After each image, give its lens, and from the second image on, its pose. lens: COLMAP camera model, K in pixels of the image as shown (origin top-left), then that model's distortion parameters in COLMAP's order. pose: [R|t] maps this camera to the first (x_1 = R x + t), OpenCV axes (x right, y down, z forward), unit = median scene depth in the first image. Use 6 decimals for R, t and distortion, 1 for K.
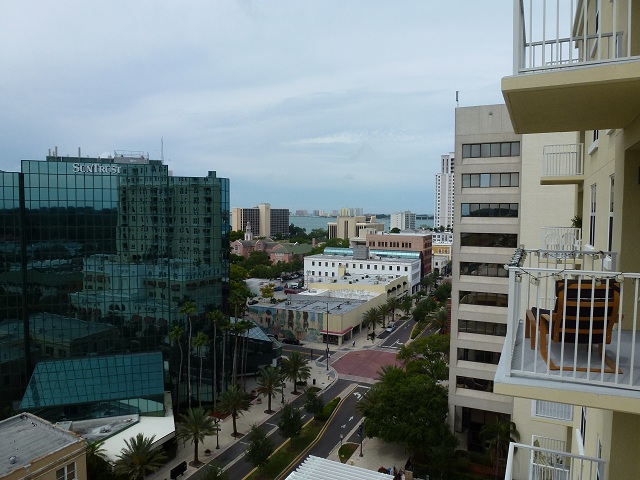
lens RADIAL K [[458.0, 0, 320.0], [0, 458.0, 240.0], [0, 0, 1]] dist [-0.055258, 0.003752]
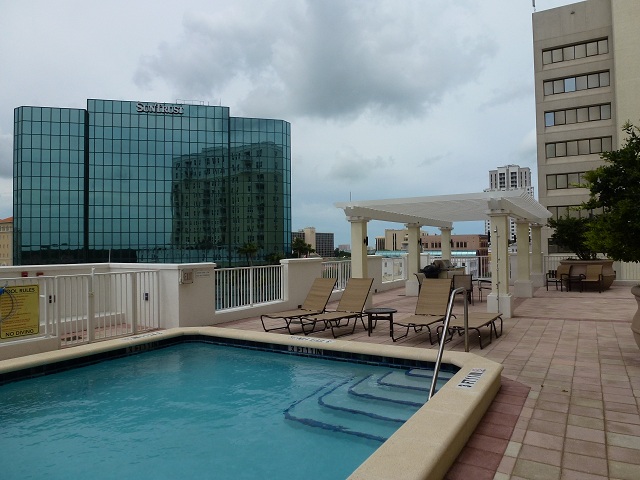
lens RADIAL K [[458.0, 0, 320.0], [0, 458.0, 240.0], [0, 0, 1]] dist [-0.055258, 0.003752]
pose [[0.995428, -0.020349, -0.093317, -0.026704], [0.013638, 0.997312, -0.071993, 0.101025], [0.094532, 0.070391, 0.993030, 0.030066]]
